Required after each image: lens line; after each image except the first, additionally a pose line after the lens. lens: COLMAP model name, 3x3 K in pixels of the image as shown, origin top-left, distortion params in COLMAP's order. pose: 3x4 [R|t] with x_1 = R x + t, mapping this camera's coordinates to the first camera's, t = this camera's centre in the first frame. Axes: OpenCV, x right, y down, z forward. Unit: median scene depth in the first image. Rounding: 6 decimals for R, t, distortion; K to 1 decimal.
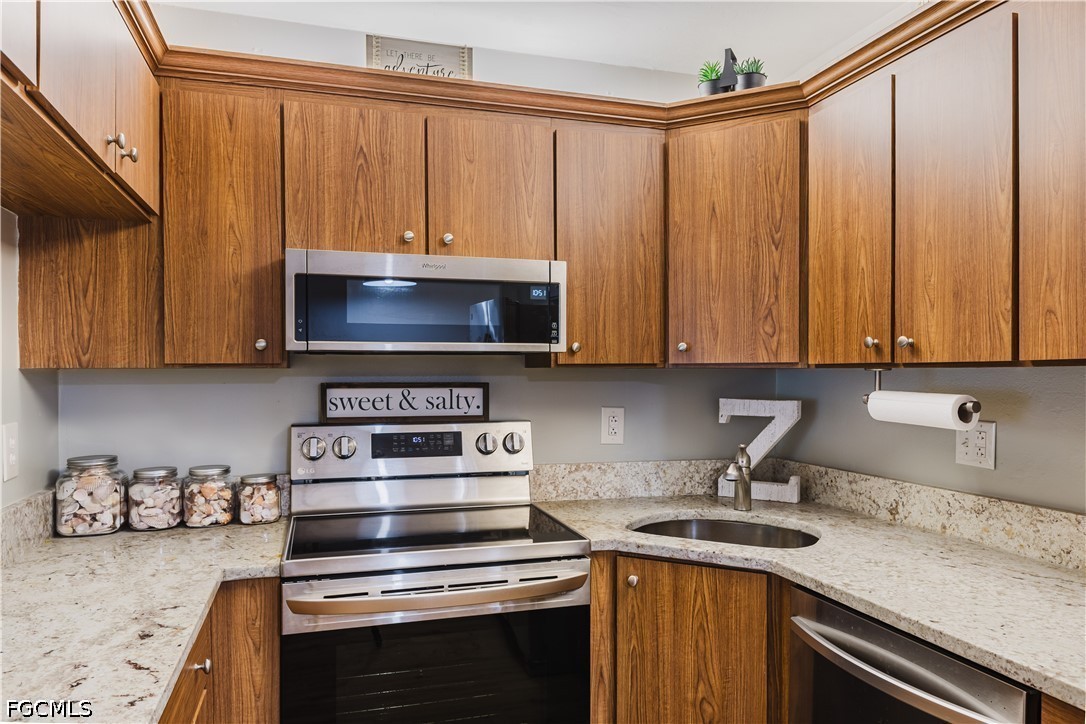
lens RADIAL K [[753.4, 0, 547.2], [0, 753.4, 376.2], [0, 0, 1]] dist [0.030060, -0.008723]
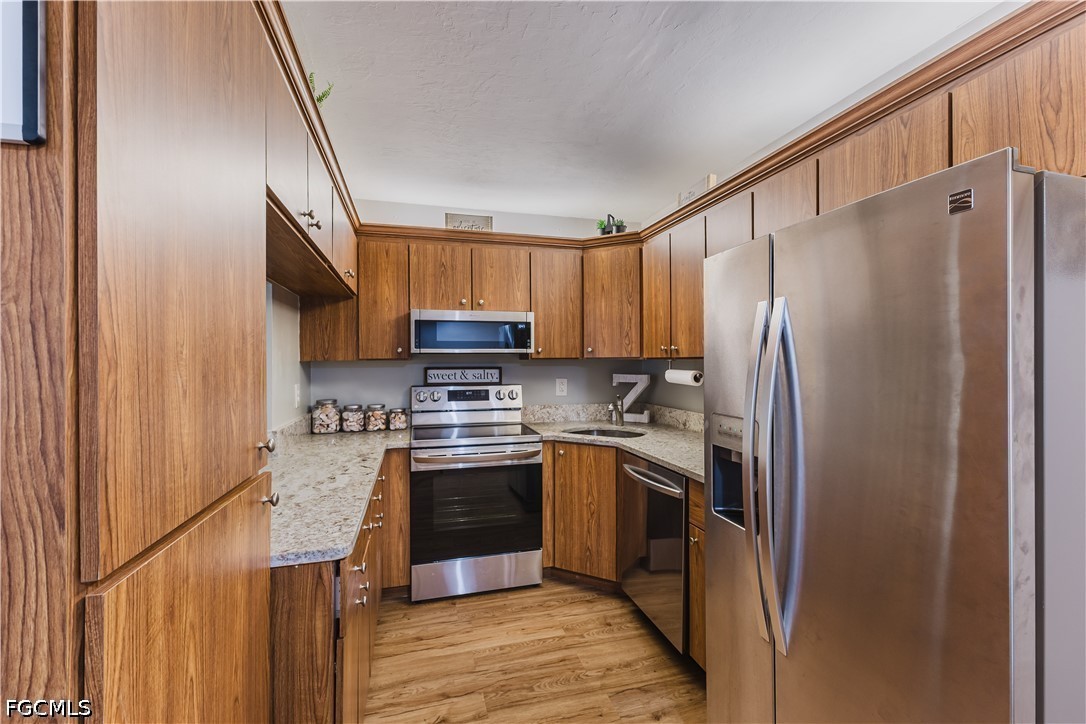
lens RADIAL K [[468.0, 0, 546.9], [0, 468.0, 360.8], [0, 0, 1]] dist [0.012880, -0.001099]
pose [[0.999741, -0.003701, -0.022448, 0.093977], [0.003549, 0.999970, -0.006846, 0.001337], [0.022473, 0.006764, 0.999725, -0.386598]]
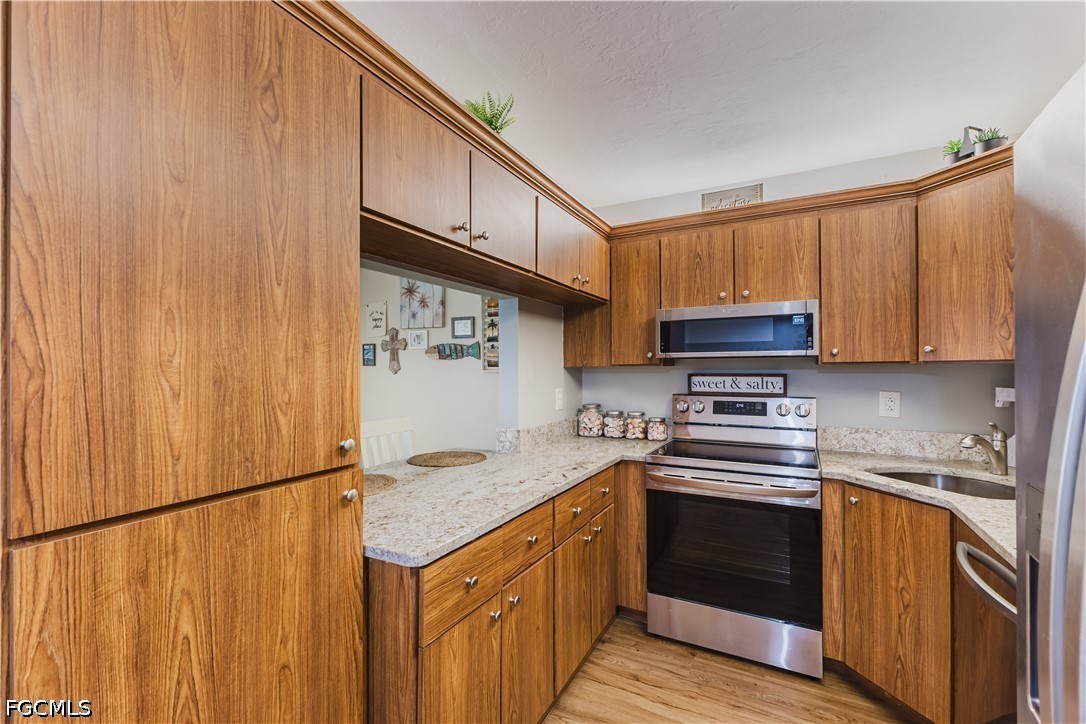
lens RADIAL K [[468.0, 0, 544.6], [0, 468.0, 366.8], [0, 0, 1]] dist [0.012880, -0.001099]
pose [[0.707416, -0.004807, -0.706781, 0.322338], [0.000190, 0.999978, -0.006610, -0.000400], [0.706797, 0.004542, 0.707402, -0.131874]]
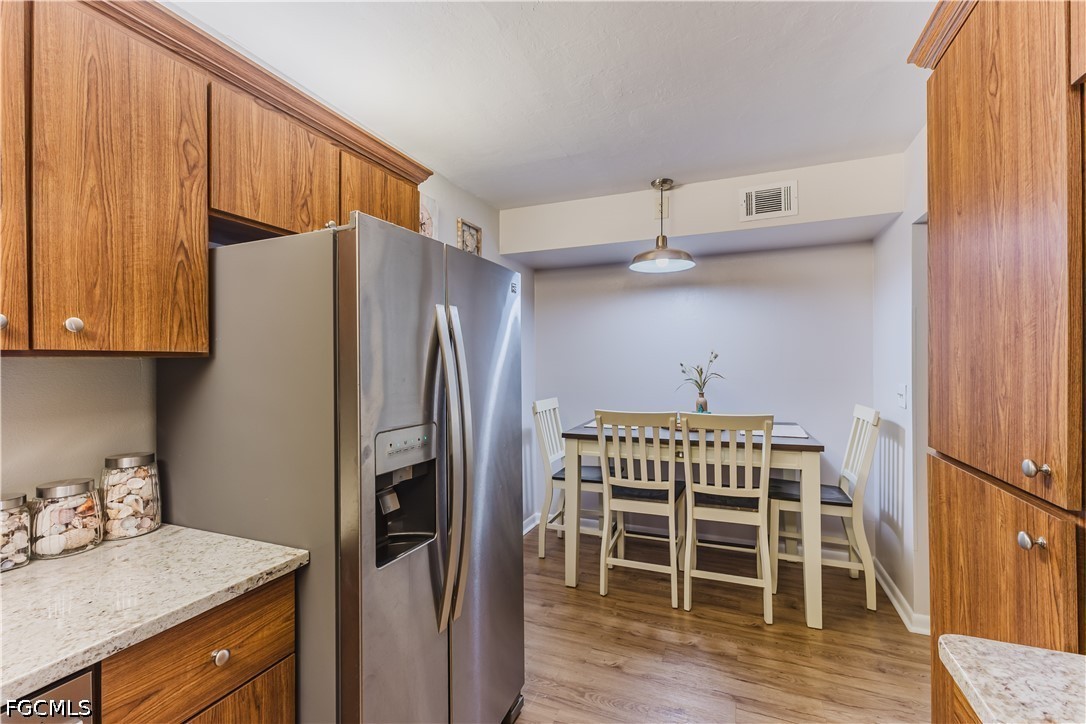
lens RADIAL K [[468.0, 0, 544.6], [0, 468.0, 364.3], [0, 0, 1]] dist [0.012880, -0.001099]
pose [[-0.768069, 0.000571, 0.640367, -0.142134], [0.007310, 0.999942, 0.007876, -0.002437], [-0.640326, 0.010730, -0.768029, 0.594363]]
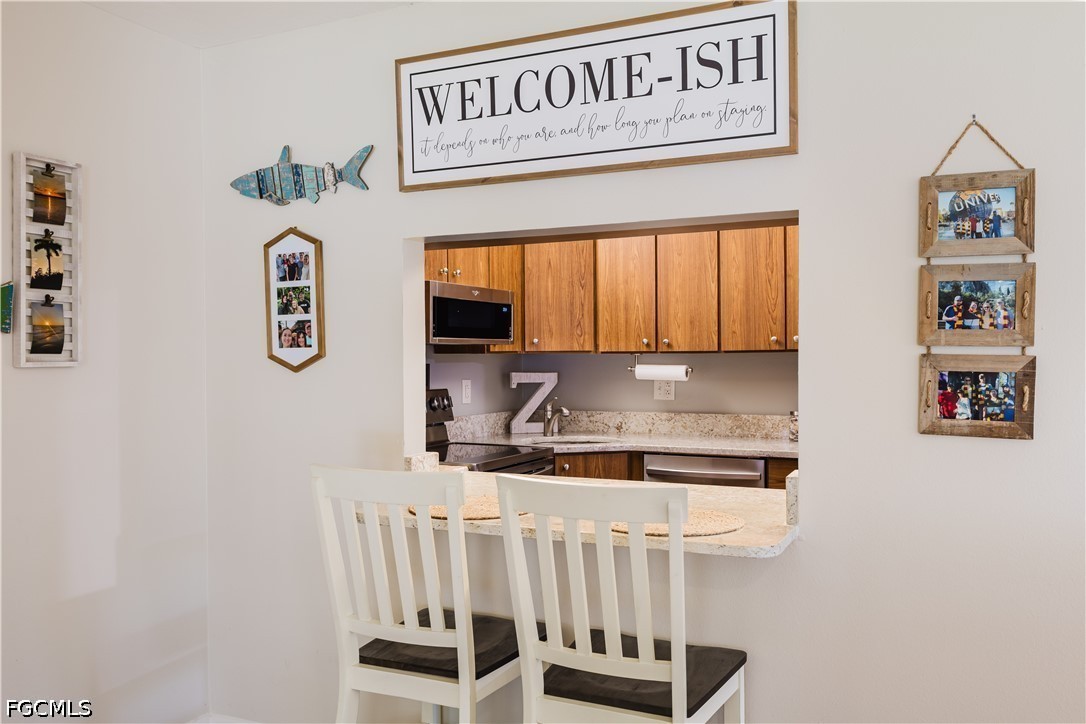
lens RADIAL K [[902.2, 0, 544.0], [0, 902.2, 361.0], [0, 0, 1]] dist [0.031646, -0.024369]
pose [[0.670579, -0.007195, 0.741803, -1.449765], [0.008309, 0.999963, 0.002188, 0.001698], [-0.741791, 0.004697, 0.670614, -0.421837]]
